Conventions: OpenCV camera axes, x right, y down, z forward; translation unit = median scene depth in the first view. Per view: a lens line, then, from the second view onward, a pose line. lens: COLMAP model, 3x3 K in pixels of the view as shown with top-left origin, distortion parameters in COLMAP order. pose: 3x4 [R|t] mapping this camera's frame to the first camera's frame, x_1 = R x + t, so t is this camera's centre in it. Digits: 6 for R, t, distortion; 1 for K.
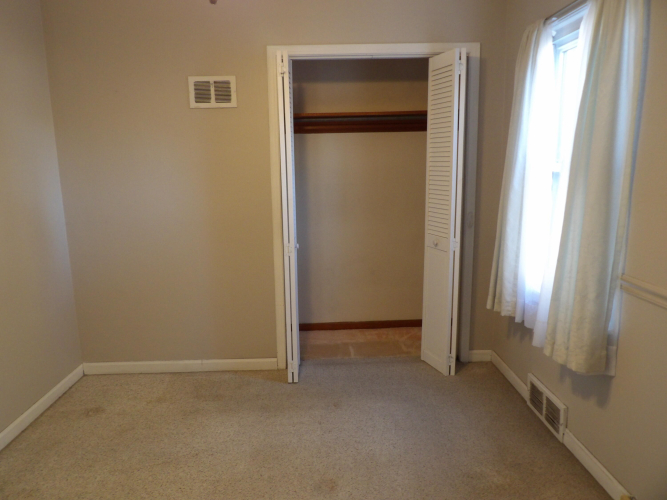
lens RADIAL K [[474.7, 0, 330.8], [0, 474.7, 250.4], [0, 0, 1]] dist [-0.033027, 0.037403]
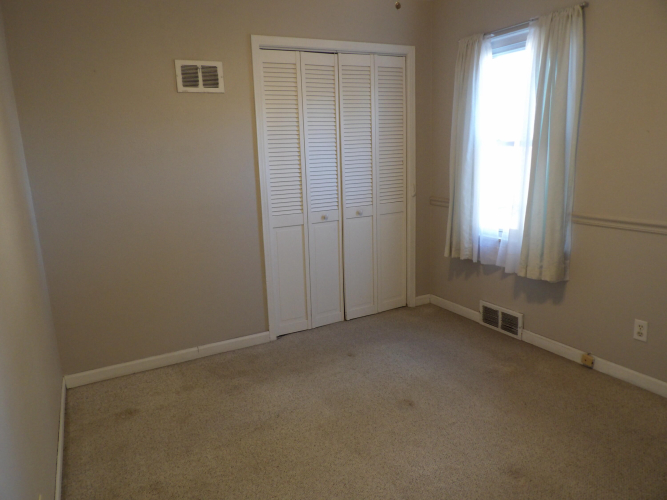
lens RADIAL K [[474.7, 0, 331.6], [0, 474.7, 250.5], [0, 0, 1]] dist [-0.033027, 0.037403]
pose [[0.897814, -0.111425, 0.426046, -0.517519], [0.104162, 0.993740, 0.040393, 0.023271], [-0.427880, 0.008112, 0.903799, -0.028645]]
